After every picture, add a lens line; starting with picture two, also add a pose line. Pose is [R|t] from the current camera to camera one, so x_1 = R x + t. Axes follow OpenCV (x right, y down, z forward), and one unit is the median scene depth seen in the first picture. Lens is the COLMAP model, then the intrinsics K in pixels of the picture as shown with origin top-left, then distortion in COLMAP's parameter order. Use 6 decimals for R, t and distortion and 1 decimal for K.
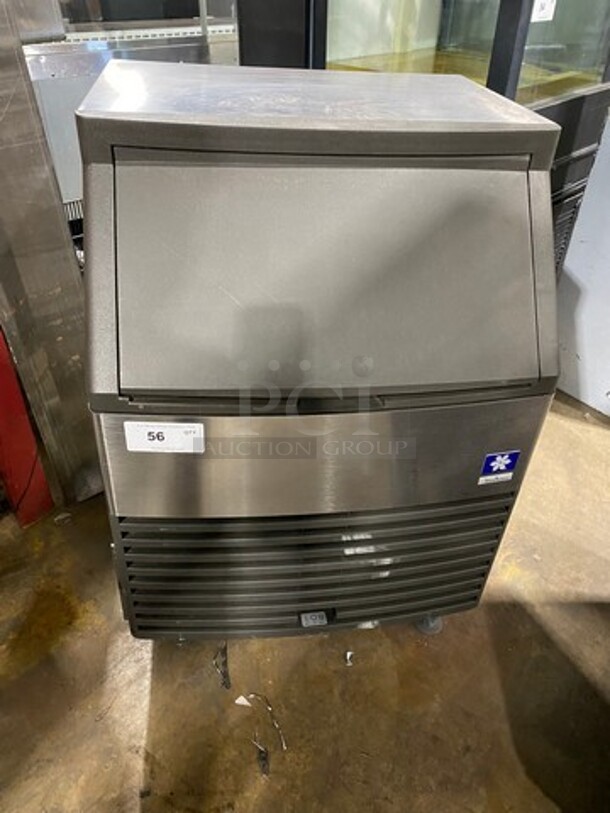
lens RADIAL K [[611.6, 0, 305.0], [0, 611.6, 406.5], [0, 0, 1]] dist [0.002905, -0.032576]
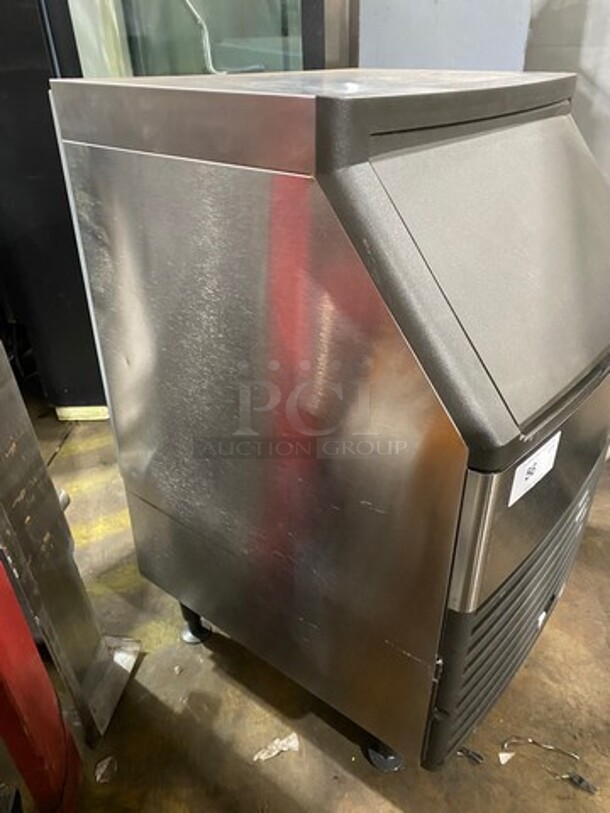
lens RADIAL K [[611.6, 0, 305.0], [0, 611.6, 406.5], [0, 0, 1]] dist [0.002905, -0.032576]
pose [[0.718121, -0.404680, 0.566159, -0.636668], [0.457274, 0.887656, 0.054470, -0.147904], [-0.524598, 0.219774, 0.822494, 0.351048]]
